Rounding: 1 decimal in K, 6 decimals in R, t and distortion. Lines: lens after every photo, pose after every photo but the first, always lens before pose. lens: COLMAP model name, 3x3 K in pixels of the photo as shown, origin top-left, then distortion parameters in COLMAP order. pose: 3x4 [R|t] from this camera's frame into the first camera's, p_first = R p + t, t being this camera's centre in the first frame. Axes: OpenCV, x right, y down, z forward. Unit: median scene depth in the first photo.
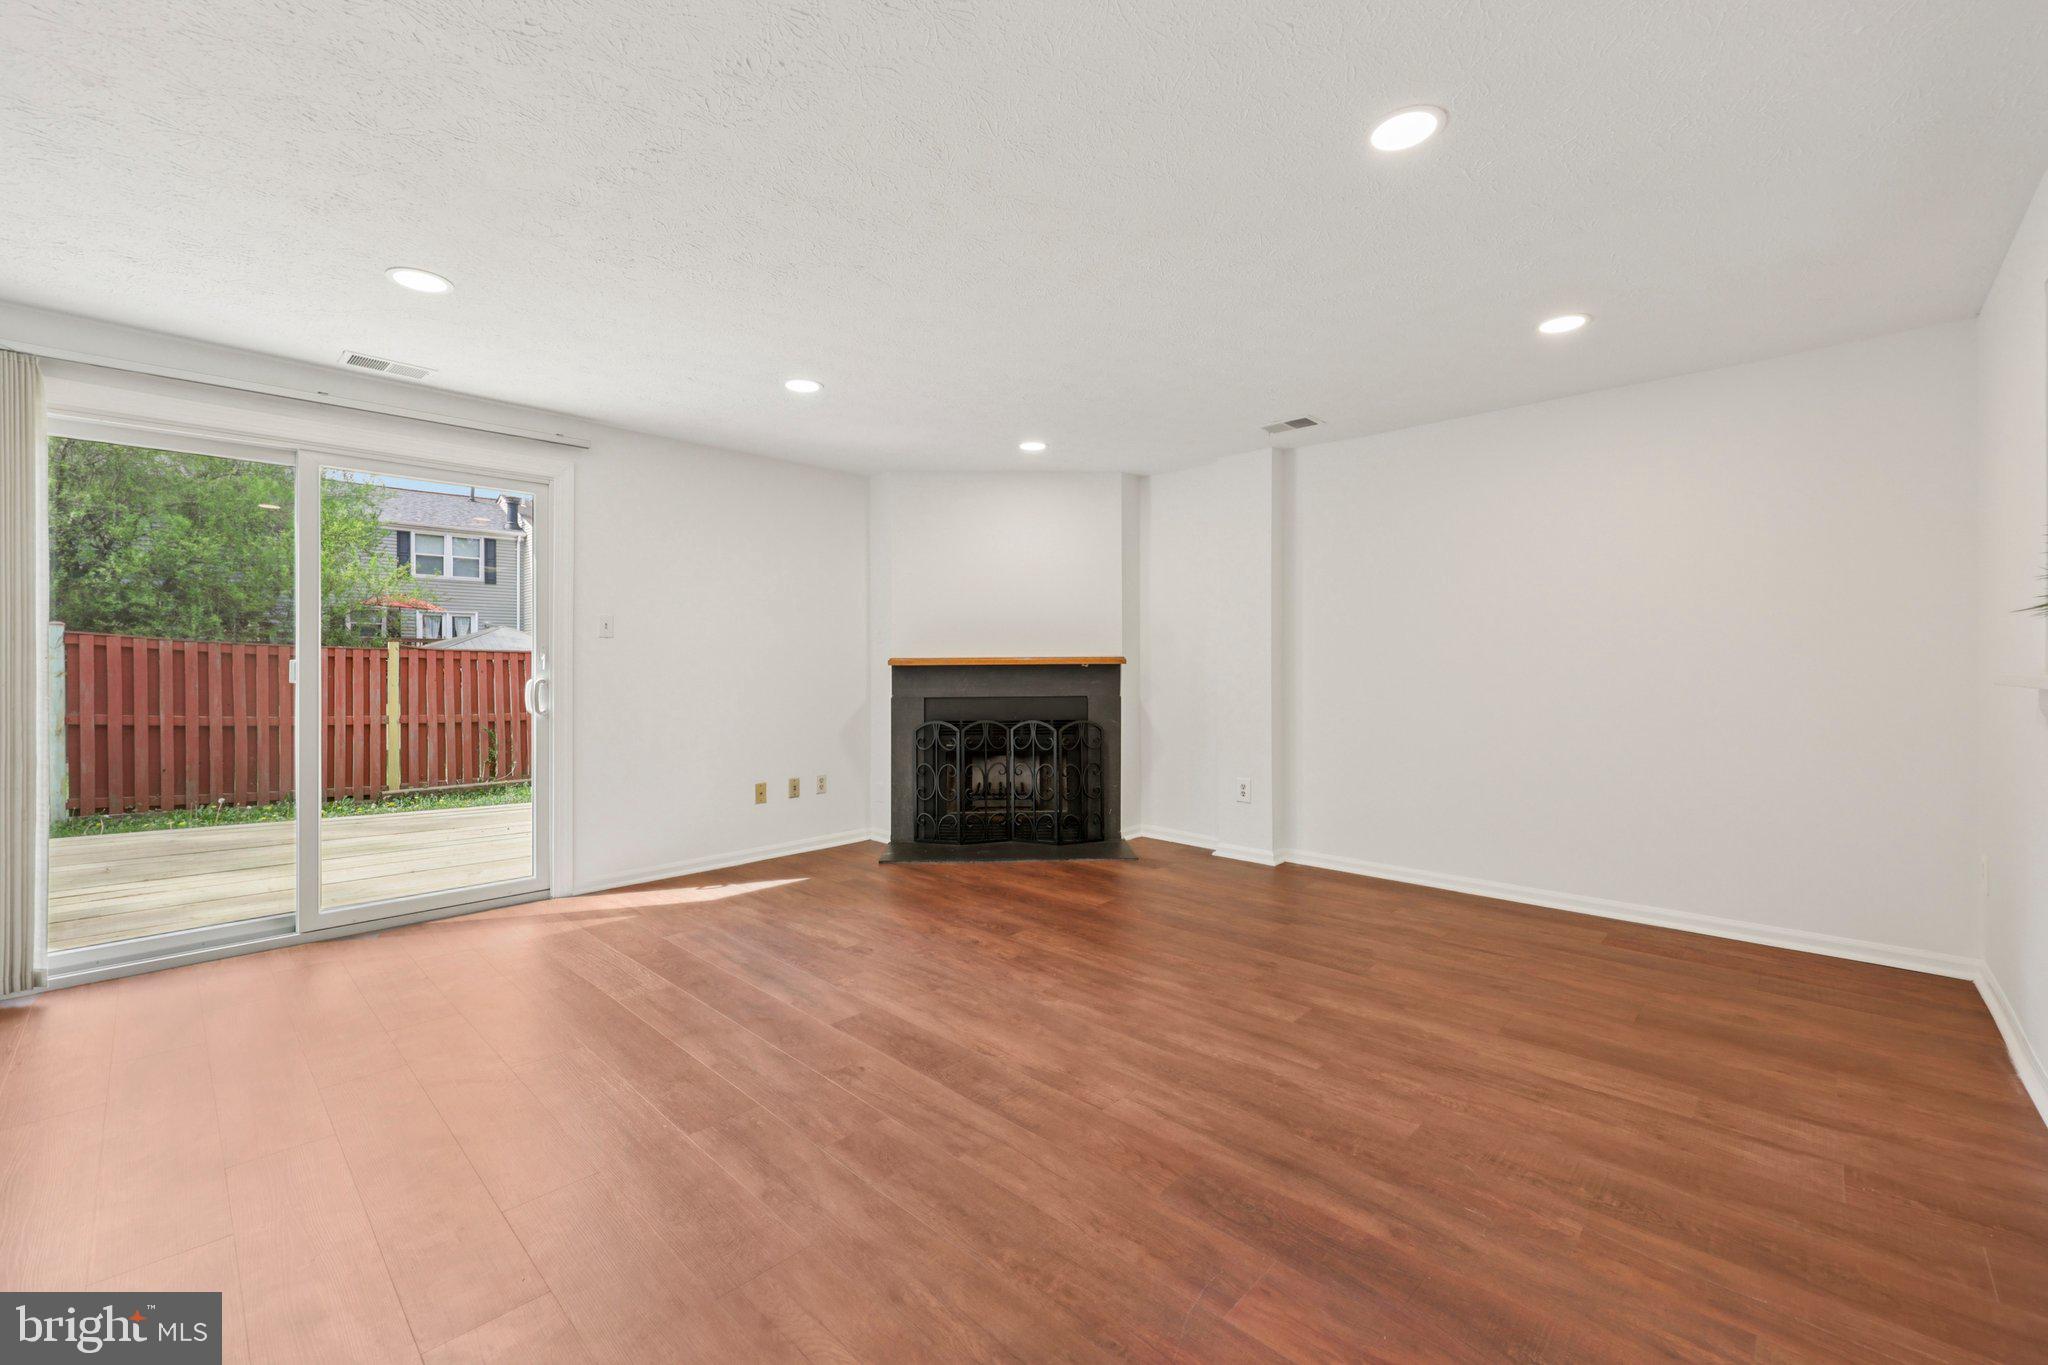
lens RADIAL K [[832.6, 0, 1024.2], [0, 832.6, 661.2], [0, 0, 1]] dist [-0.001218, -0.000070]
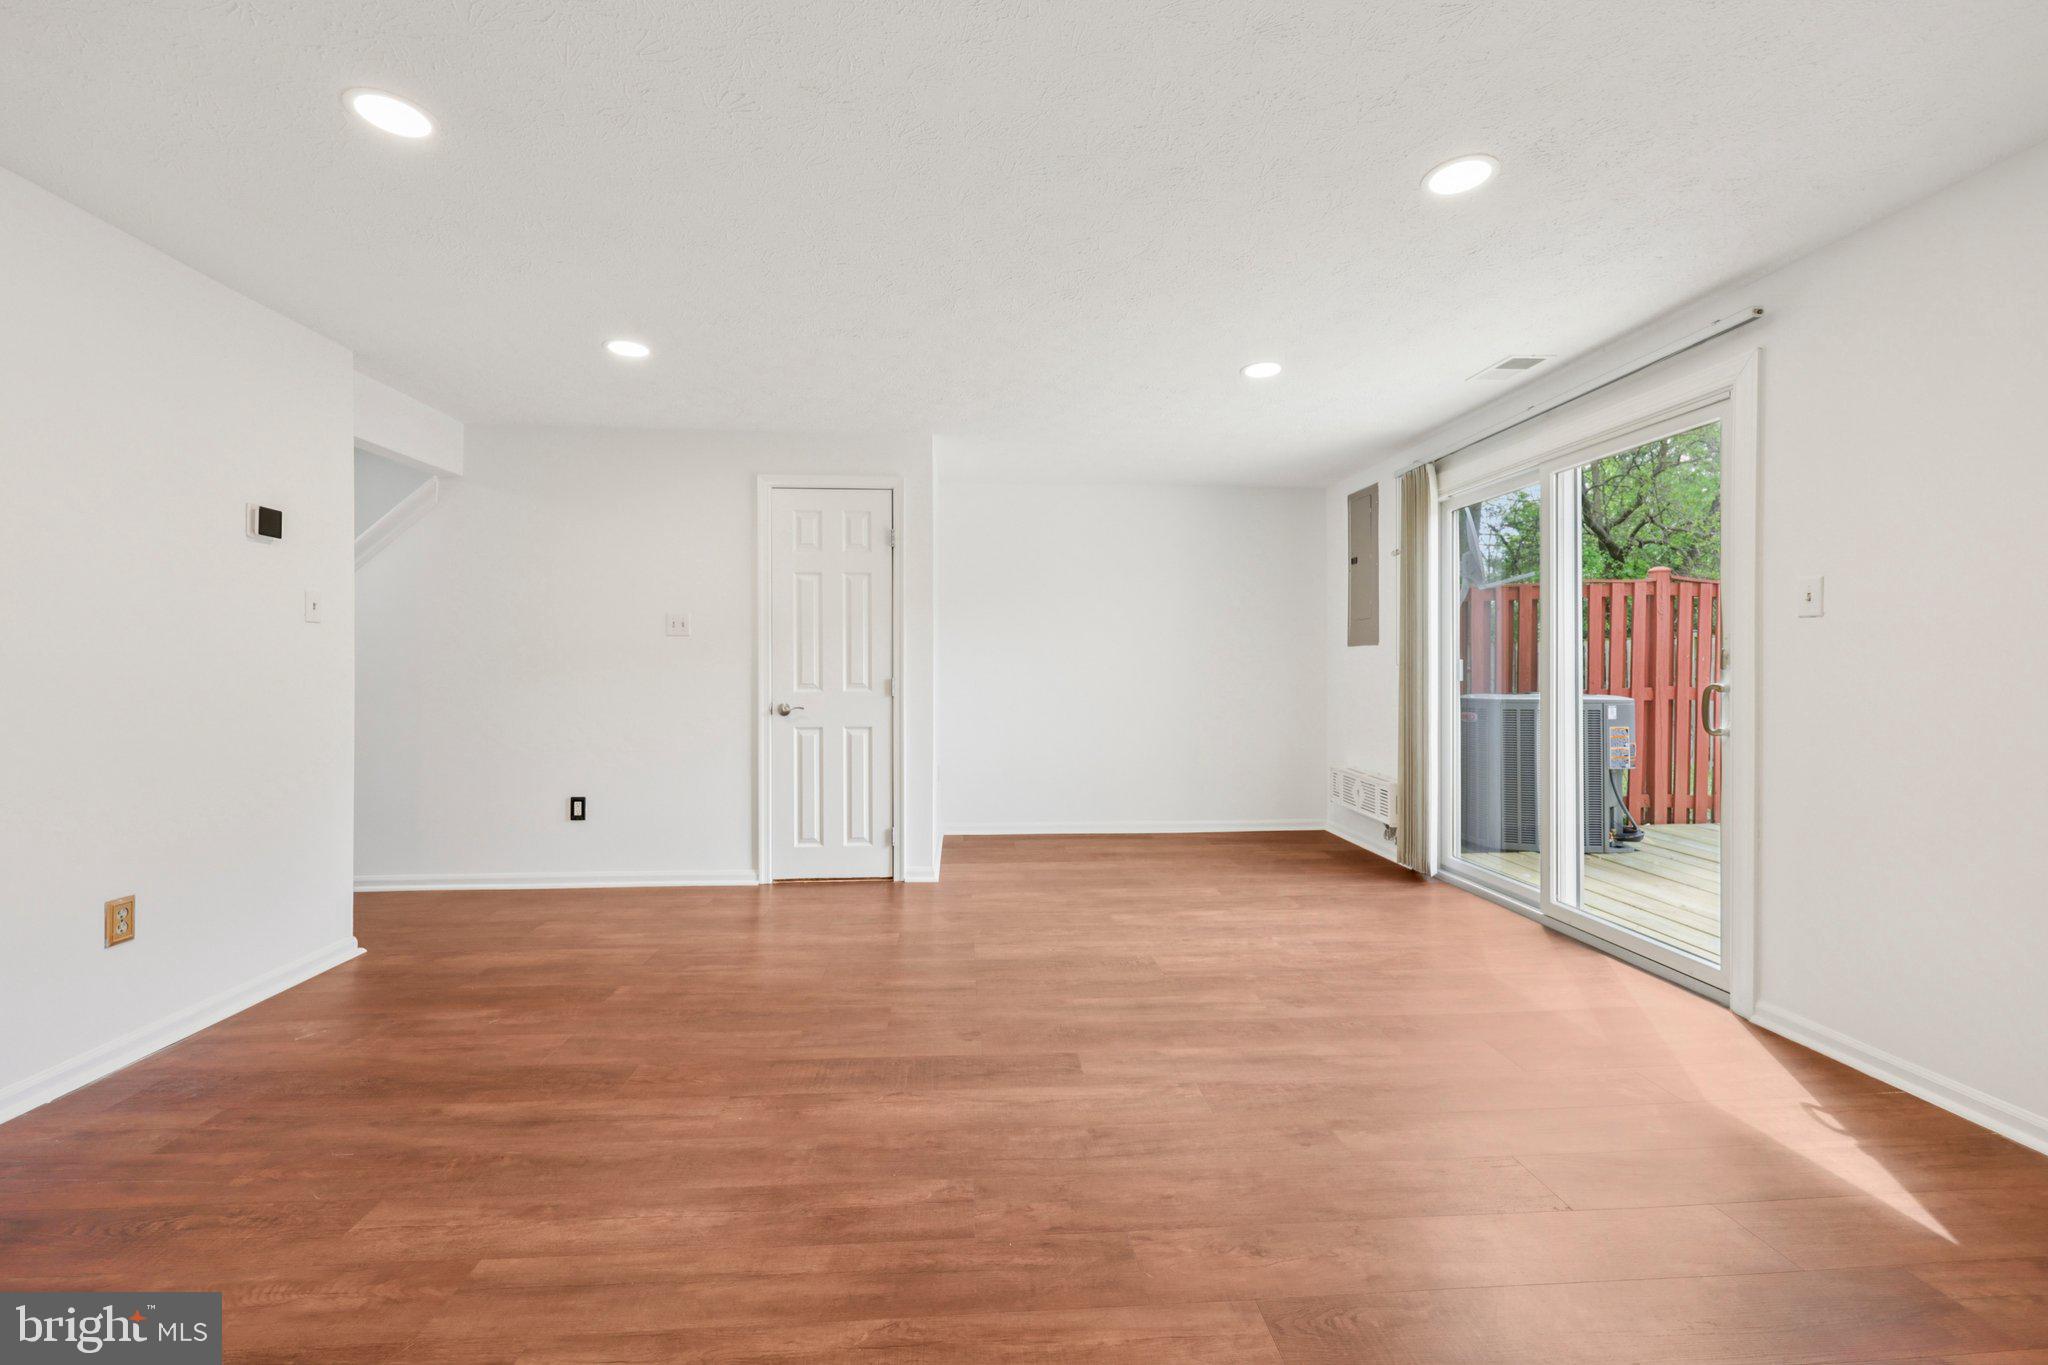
lens RADIAL K [[830.0, 0, 1016.4], [0, 830.0, 668.6], [0, 0, 1]] dist [0.001066, 0.000478]
pose [[-0.673130, 0.003716, -0.739515, 0.364215], [0.003329, 0.999992, 0.001995, 0.005655], [0.739517, -0.001119, -0.673137, 1.162050]]
